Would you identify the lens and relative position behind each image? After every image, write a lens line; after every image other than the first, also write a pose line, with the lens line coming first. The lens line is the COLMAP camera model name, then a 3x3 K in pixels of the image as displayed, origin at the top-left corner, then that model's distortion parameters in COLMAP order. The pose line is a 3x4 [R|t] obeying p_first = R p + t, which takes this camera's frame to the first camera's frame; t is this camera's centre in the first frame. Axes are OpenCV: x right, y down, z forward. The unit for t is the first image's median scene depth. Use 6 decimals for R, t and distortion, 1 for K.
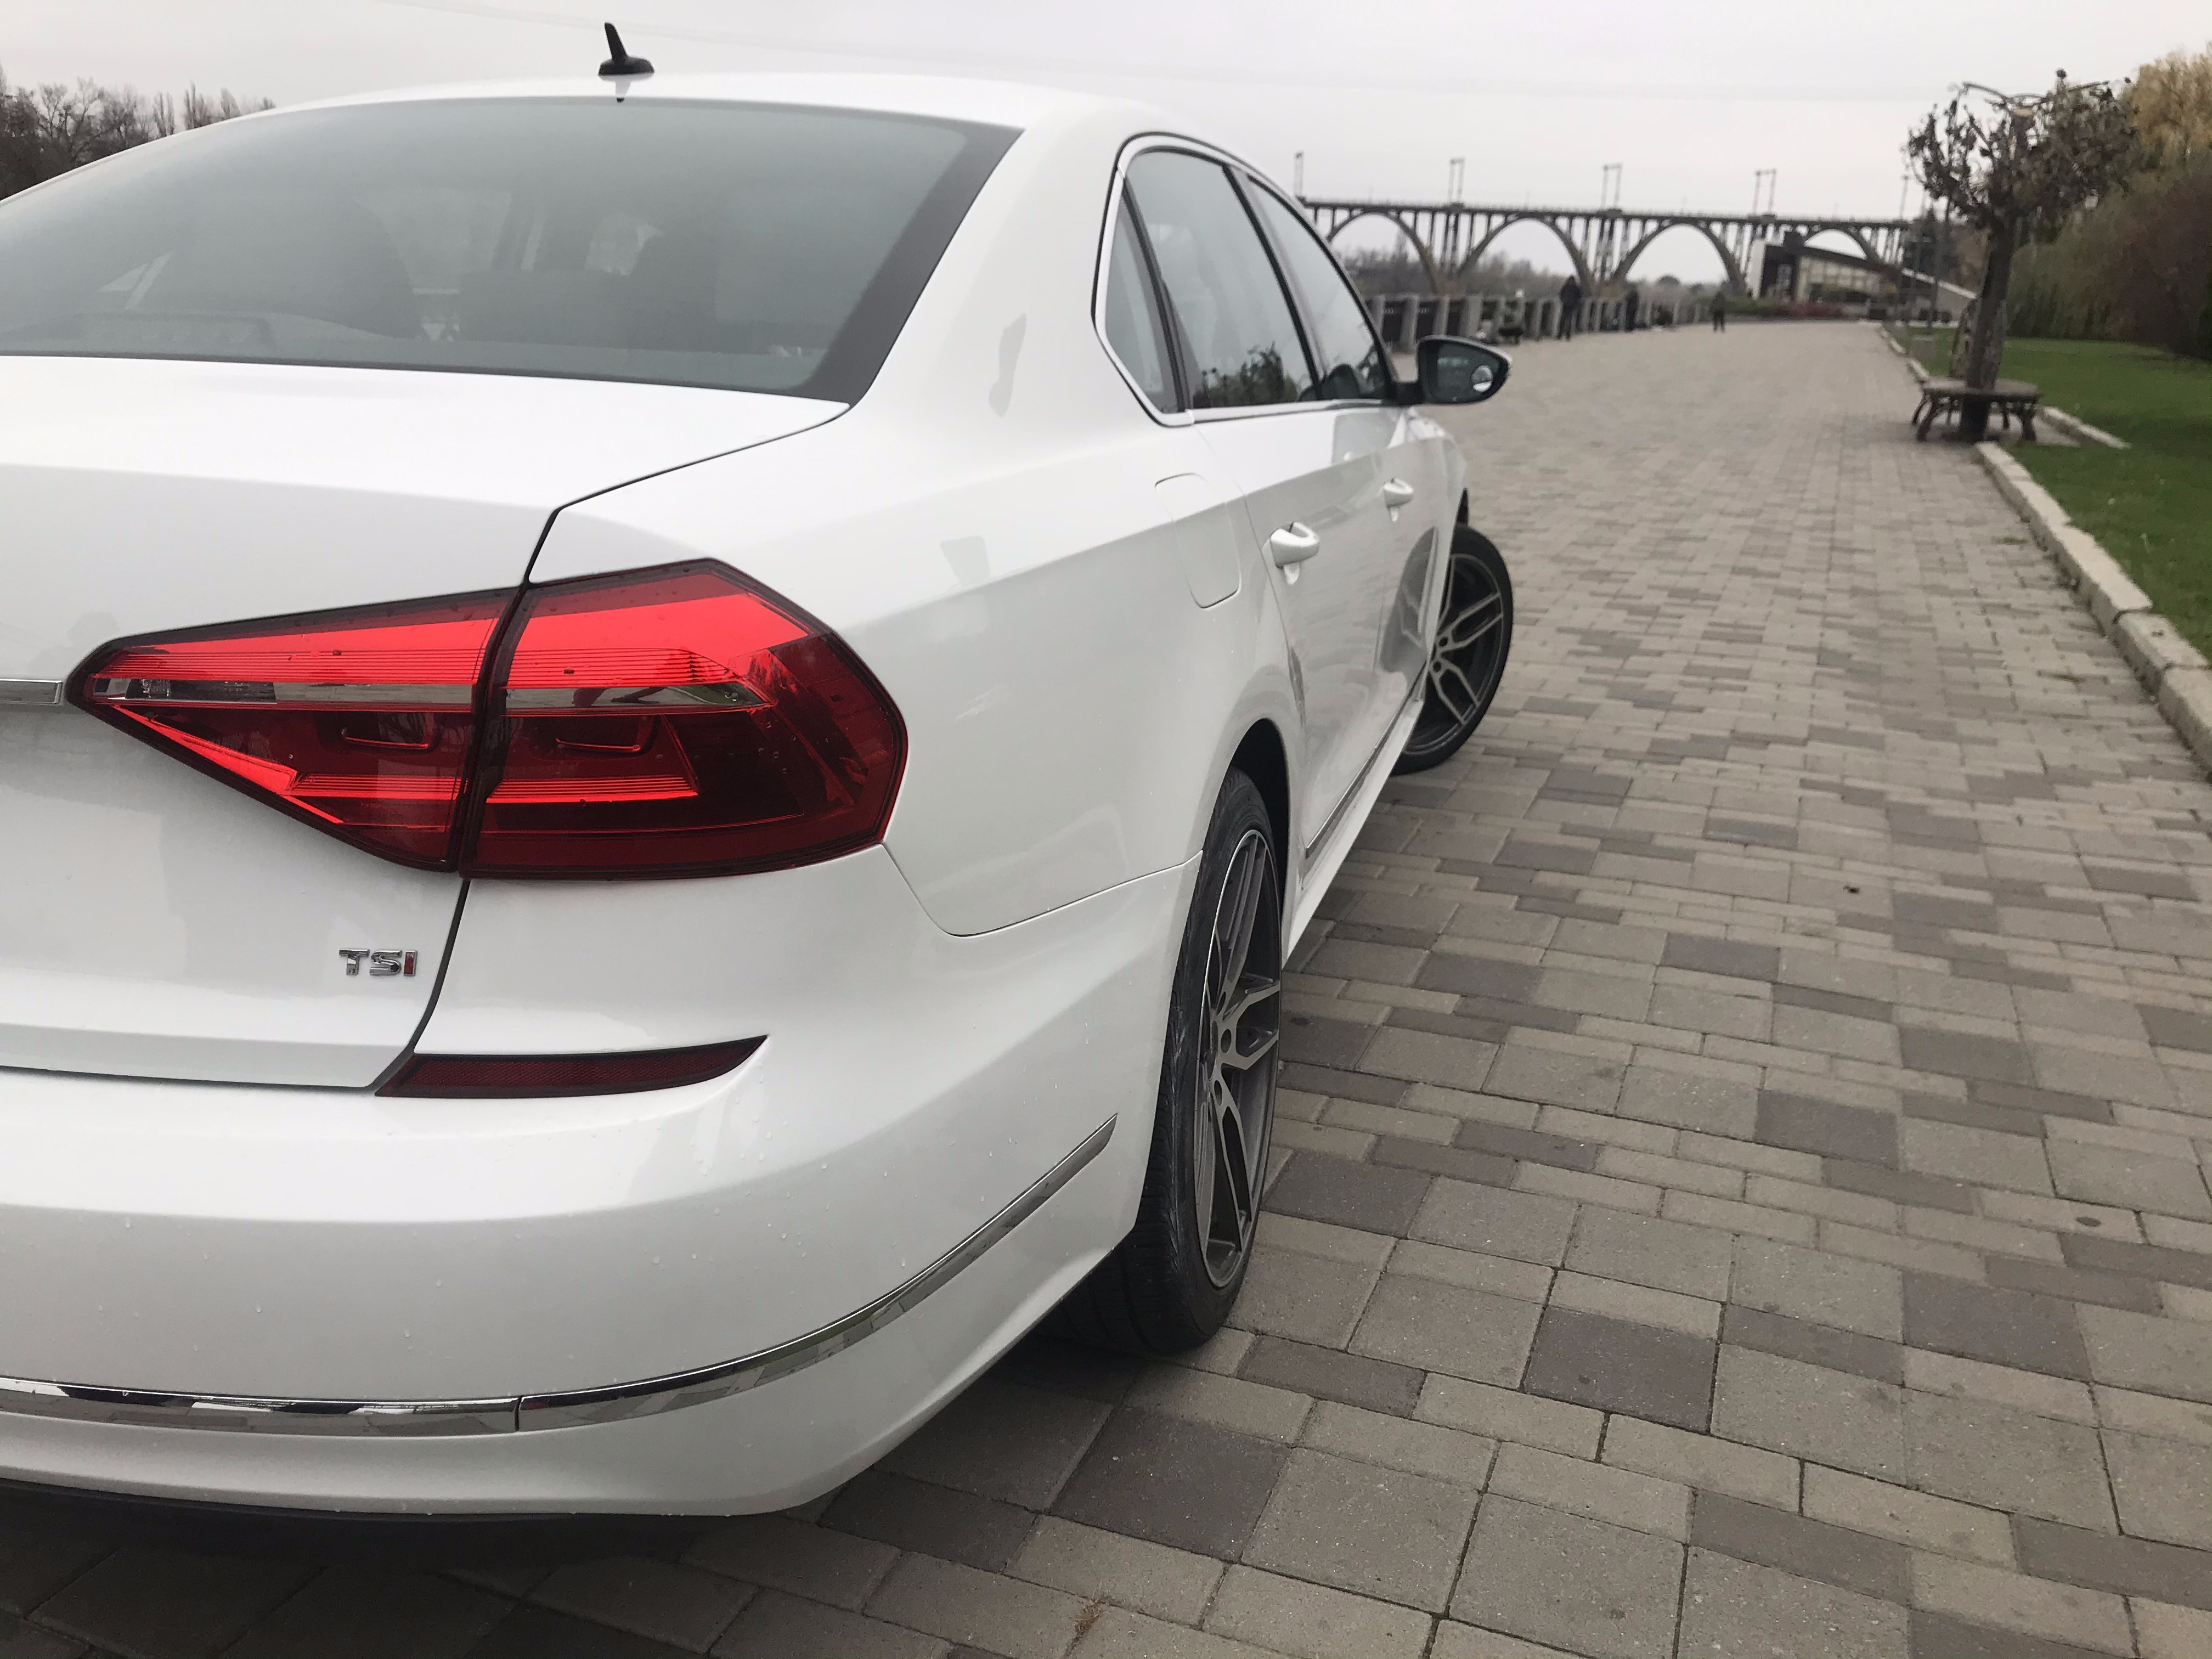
lens RADIAL K [[1829.6, 0, 1098.1], [0, 1829.6, 817.1], [0, 0, 1]] dist [0.020912, -0.012847]
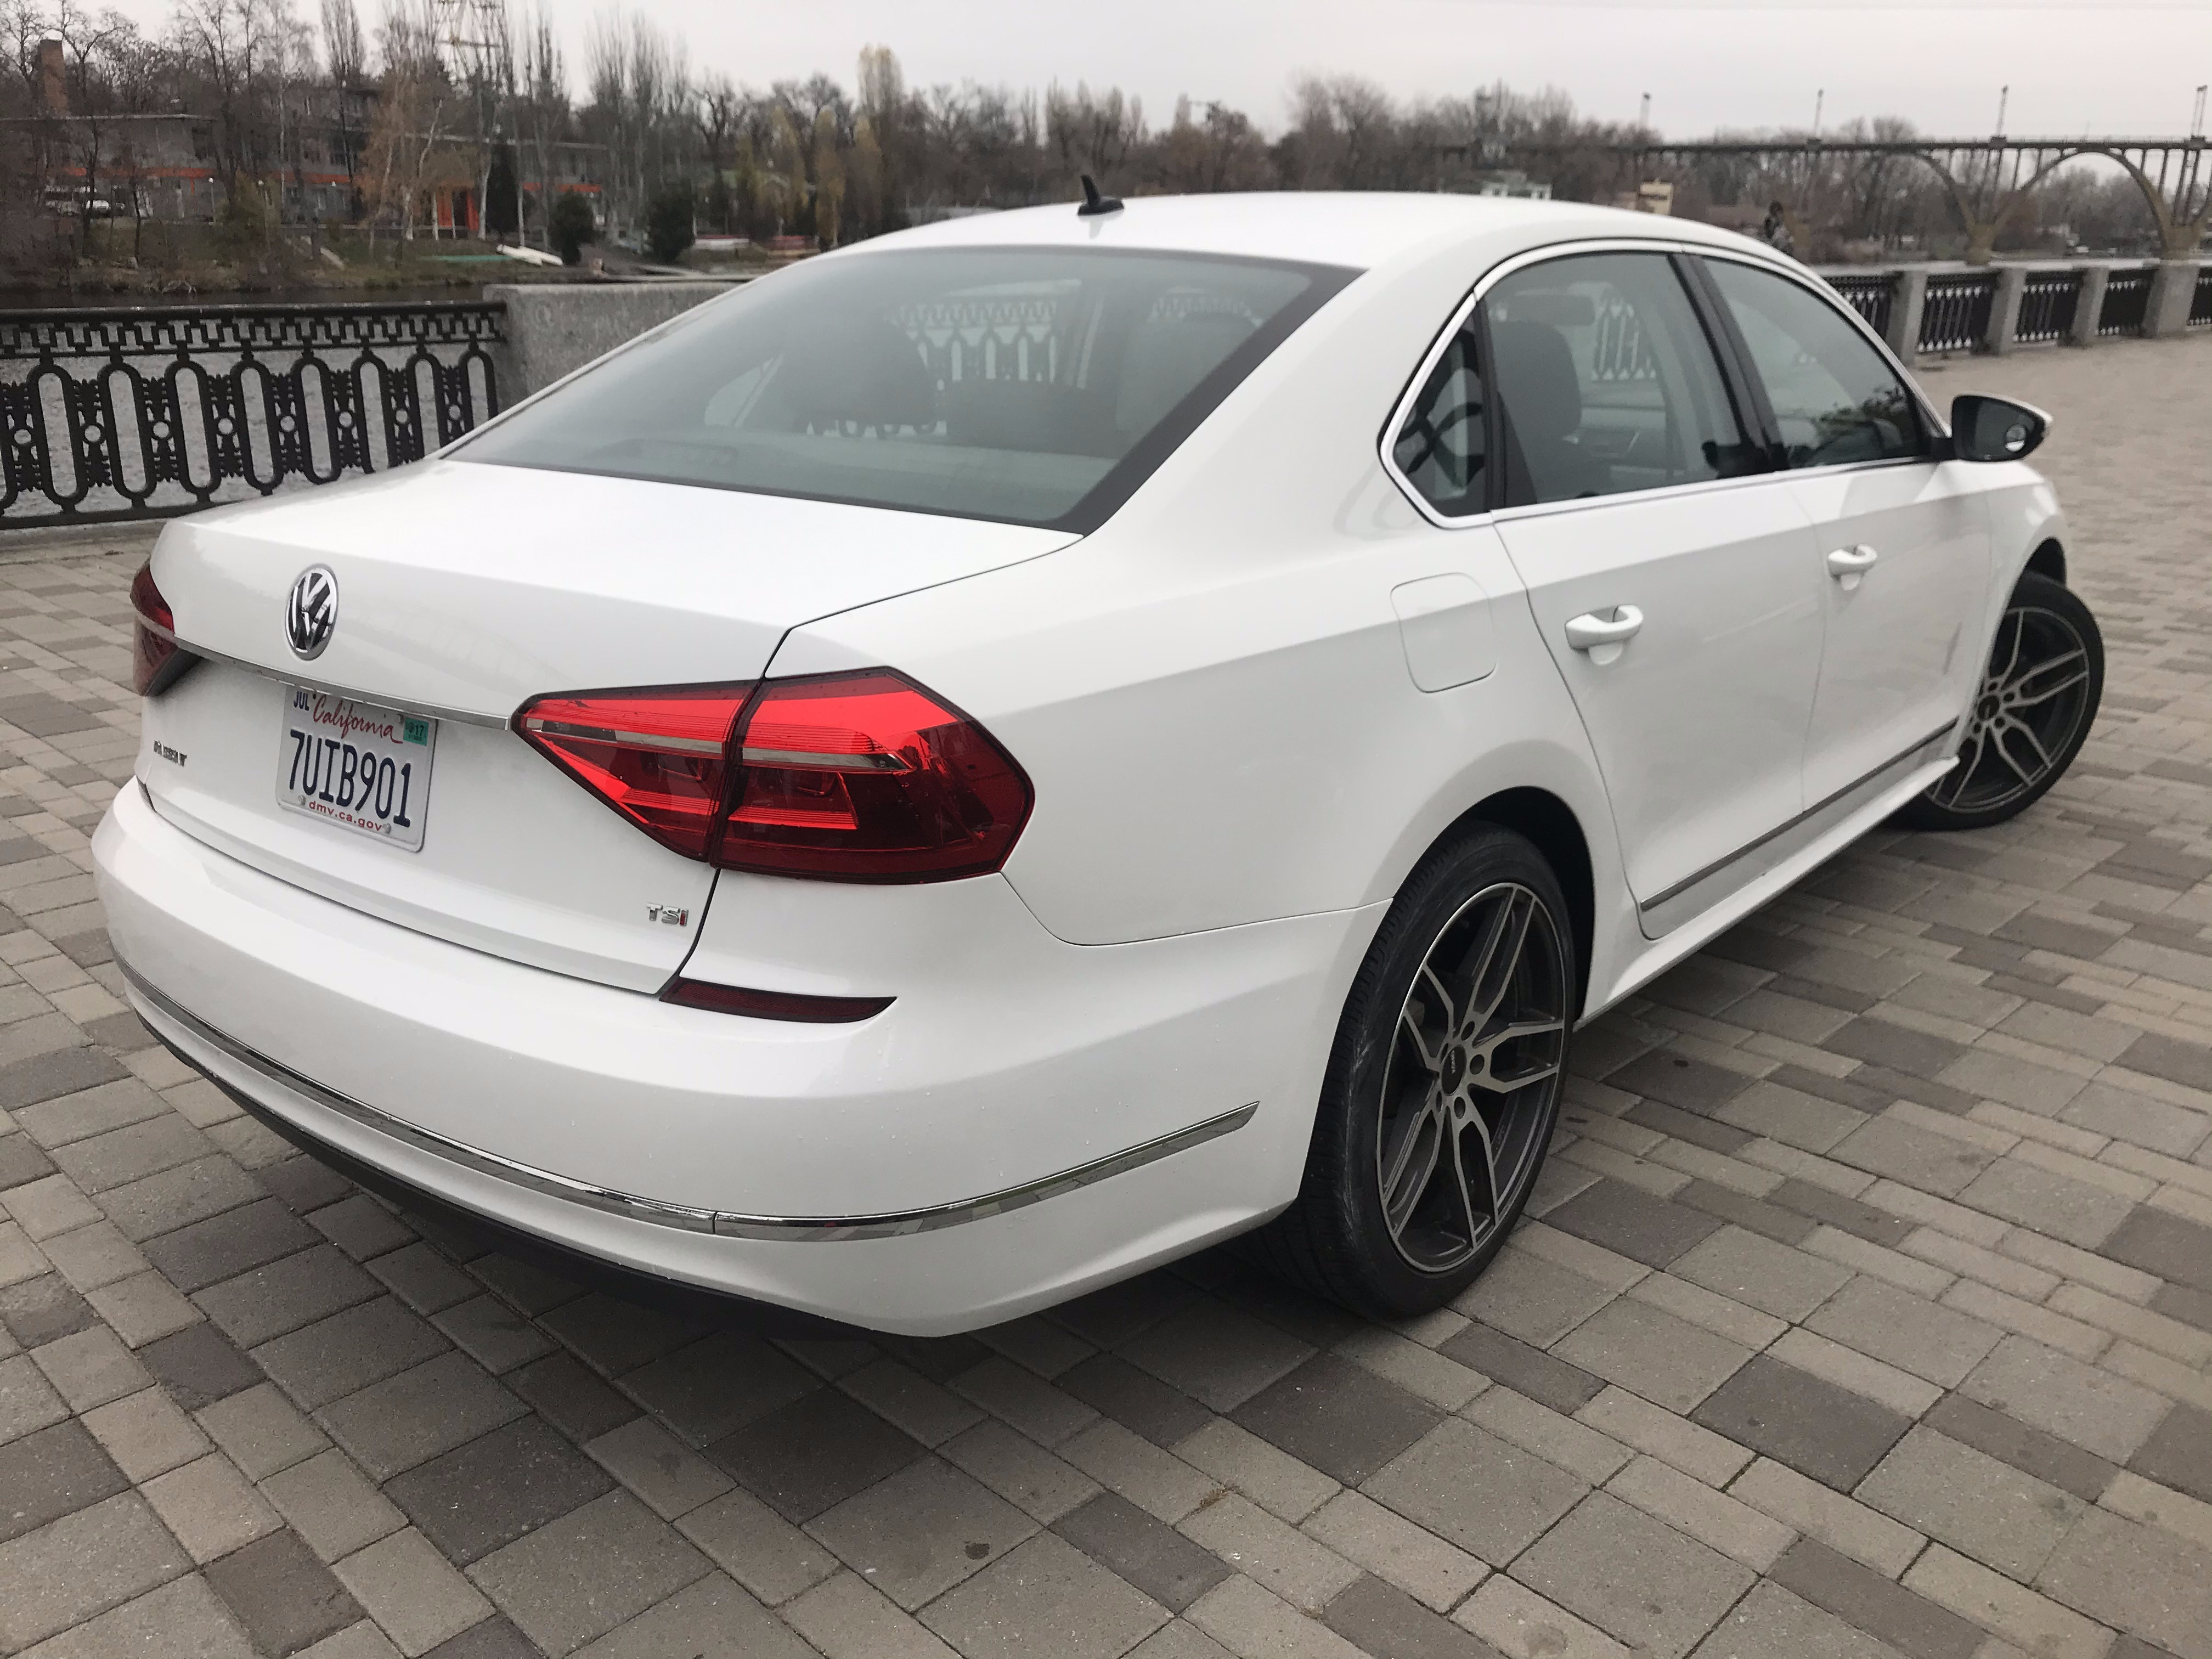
lens RADIAL K [[1829.6, 0, 1103.1], [0, 1829.6, 819.1], [0, 0, 1]] dist [0.020912, -0.012847]
pose [[0.917874, 0.103634, -0.383102, 0.288411], [-0.096585, 0.994612, 0.037648, -0.051806], [0.384940, 0.002446, 0.922938, -0.150641]]
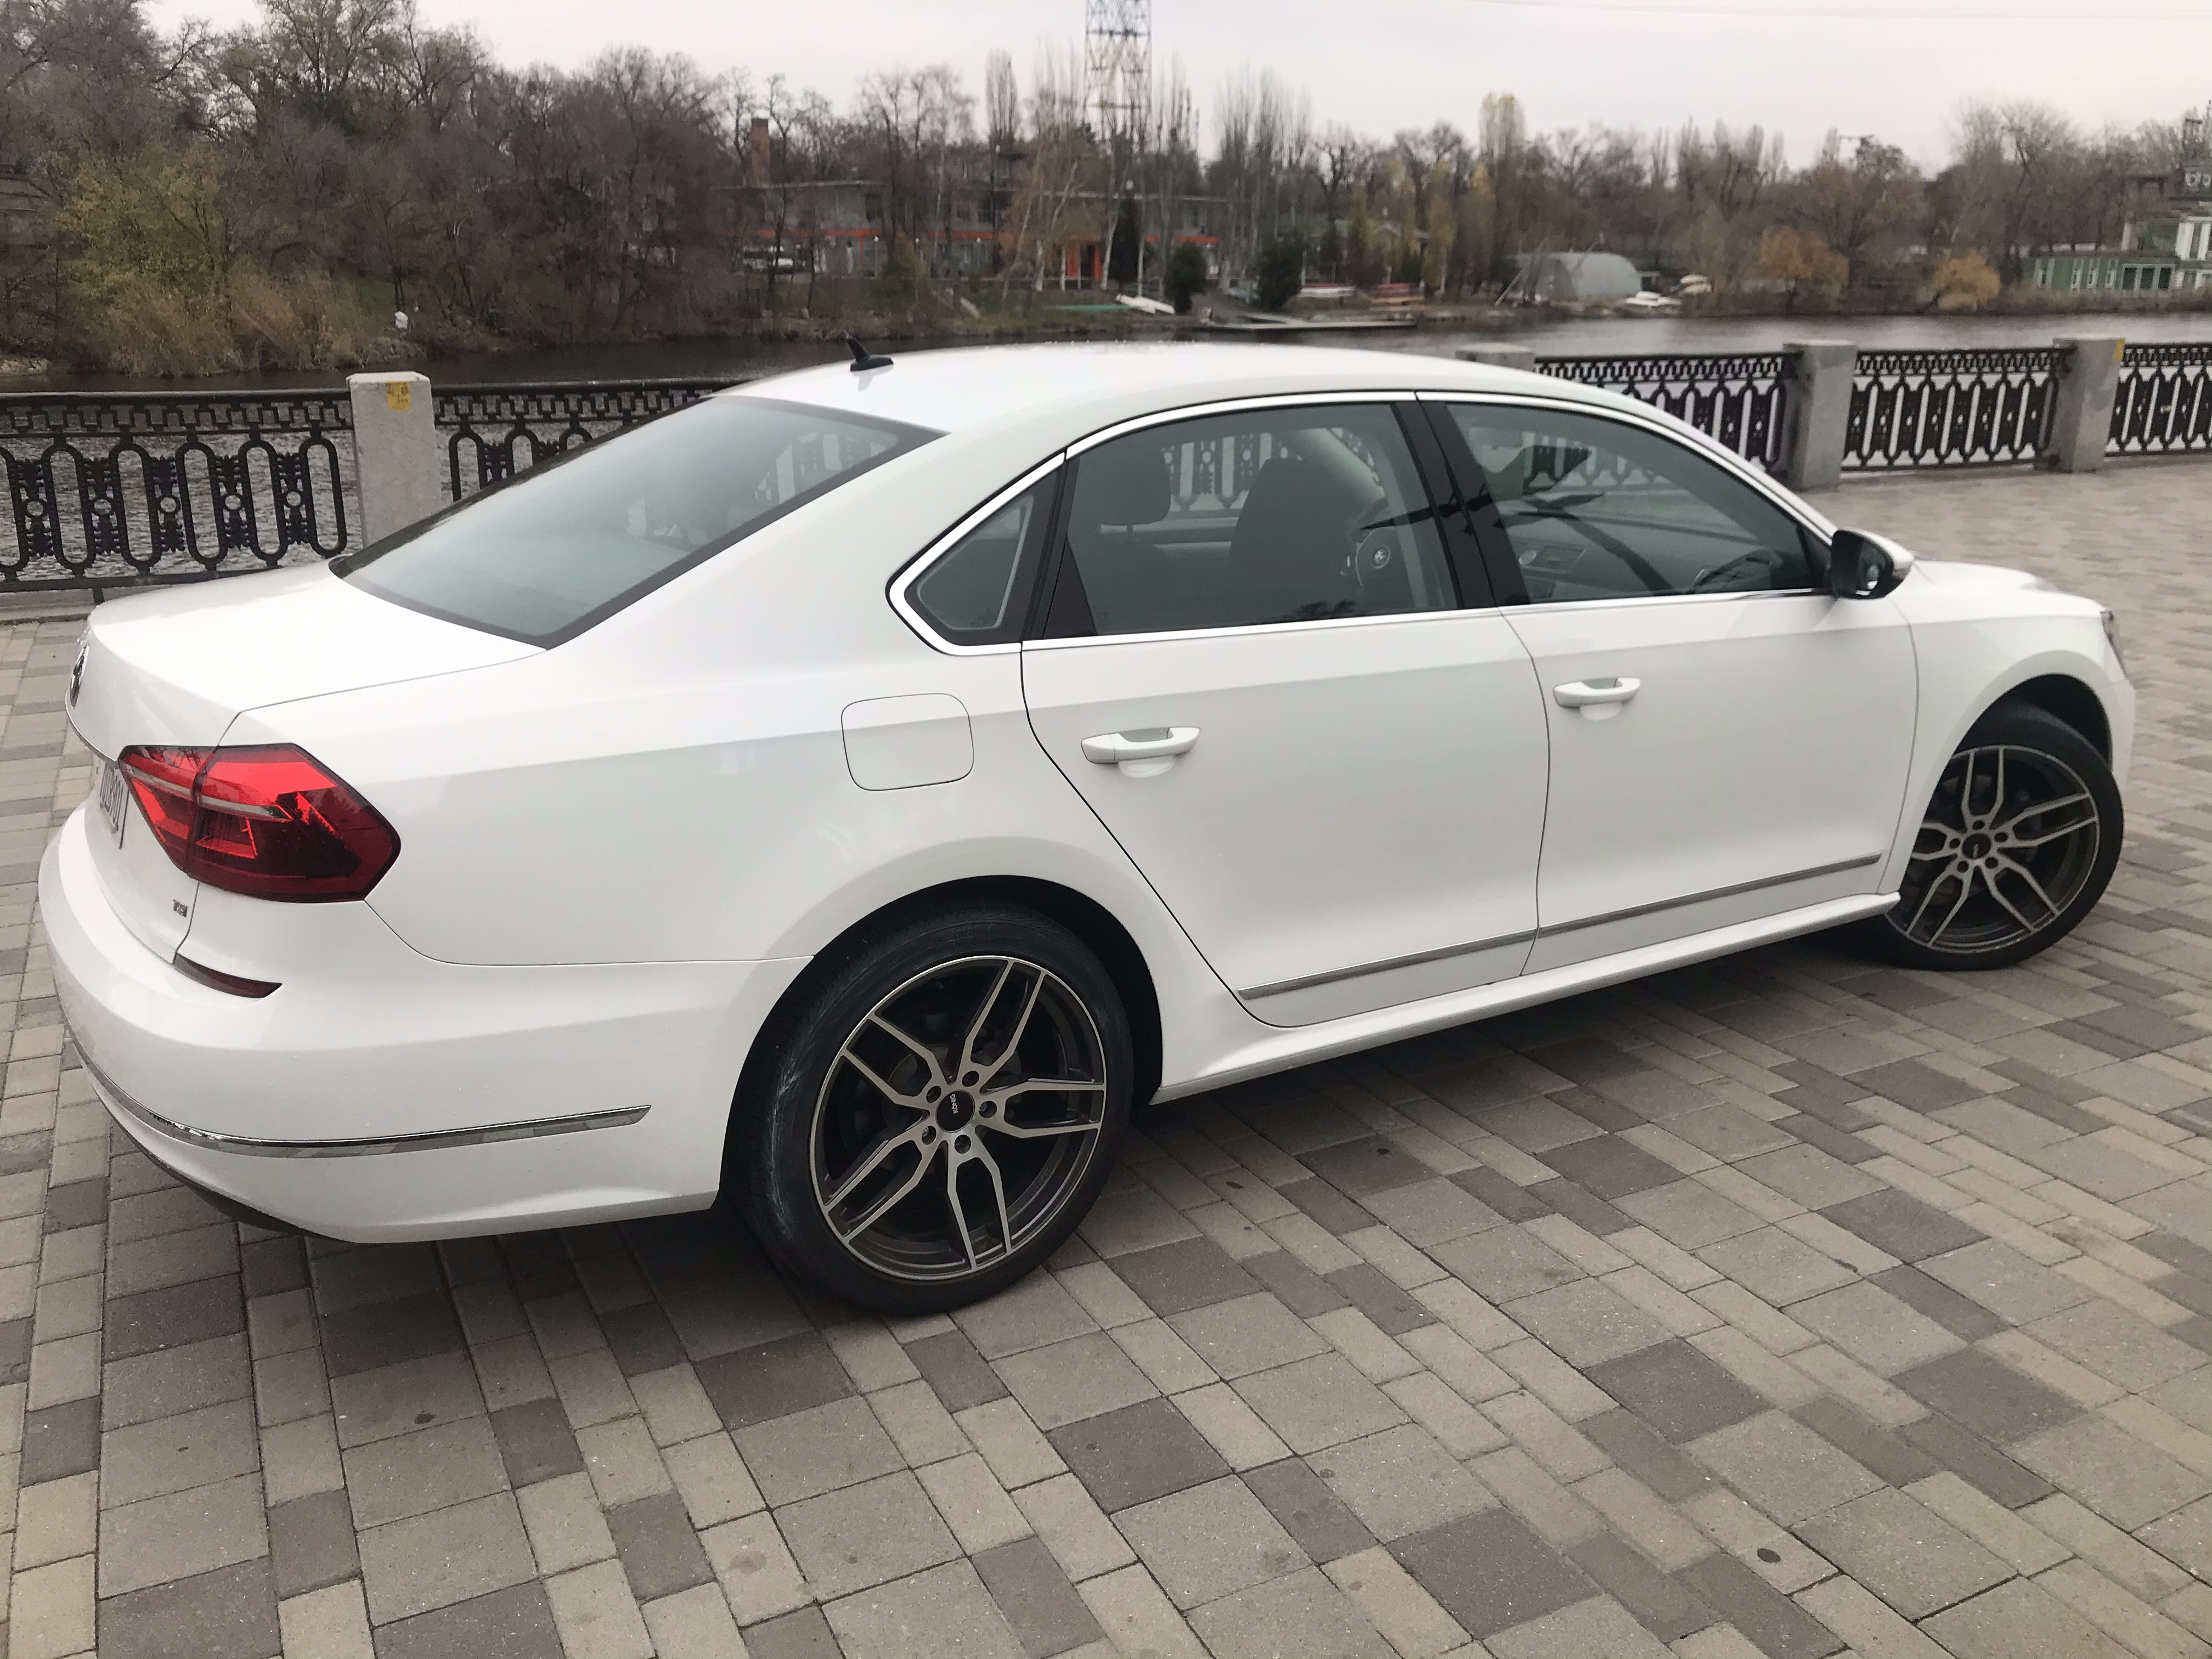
lens RADIAL K [[1829.6, 0, 1105.0], [0, 1829.6, 810.3], [0, 0, 1]] dist [0.020912, -0.012847]
pose [[0.746783, 0.162142, -0.645000, 0.996476], [-0.168506, 0.984310, 0.052343, -0.183479], [0.643367, 0.069598, 0.762388, 0.025175]]
